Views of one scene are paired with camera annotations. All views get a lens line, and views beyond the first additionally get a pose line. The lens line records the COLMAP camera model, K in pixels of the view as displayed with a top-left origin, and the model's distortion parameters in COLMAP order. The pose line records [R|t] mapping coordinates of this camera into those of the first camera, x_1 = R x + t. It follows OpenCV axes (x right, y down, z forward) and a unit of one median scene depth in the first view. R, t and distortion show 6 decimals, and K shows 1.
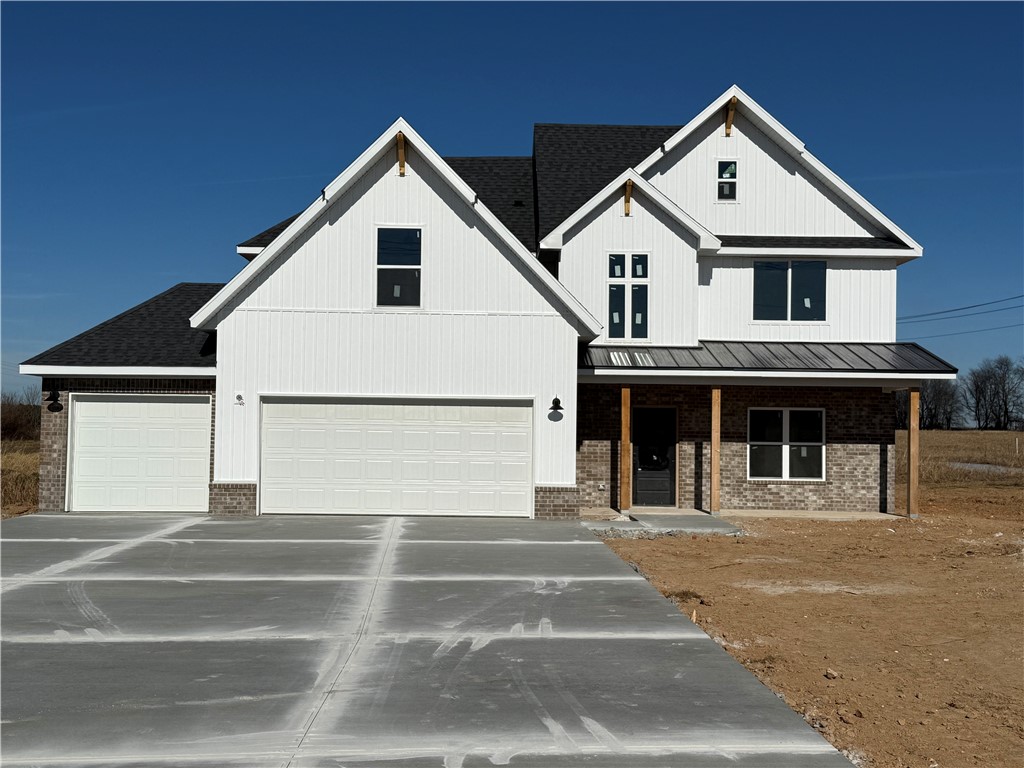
lens RADIAL K [[1230.5, 0, 510.1], [0, 1230.5, 383.8], [0, 0, 1]] dist [0.103984, 0.000000]
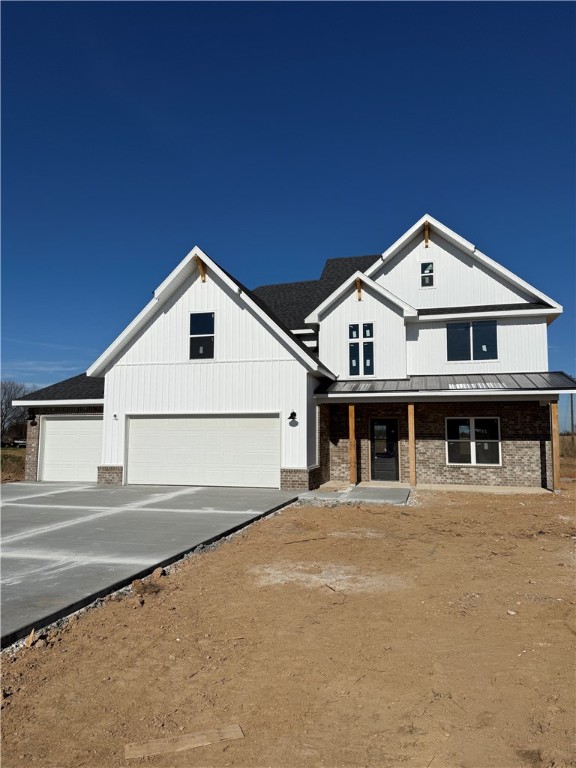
lens RADIAL K [[541.2, 0, 290.0], [0, 541.2, 383.5], [0, 0, 1]] dist [0.066323, -0.017470]
pose [[0.959136, -0.037259, -0.280483, 0.203958], [0.019269, 0.997592, -0.066626, 0.018979], [0.282290, 0.058499, 0.957544, 0.297679]]
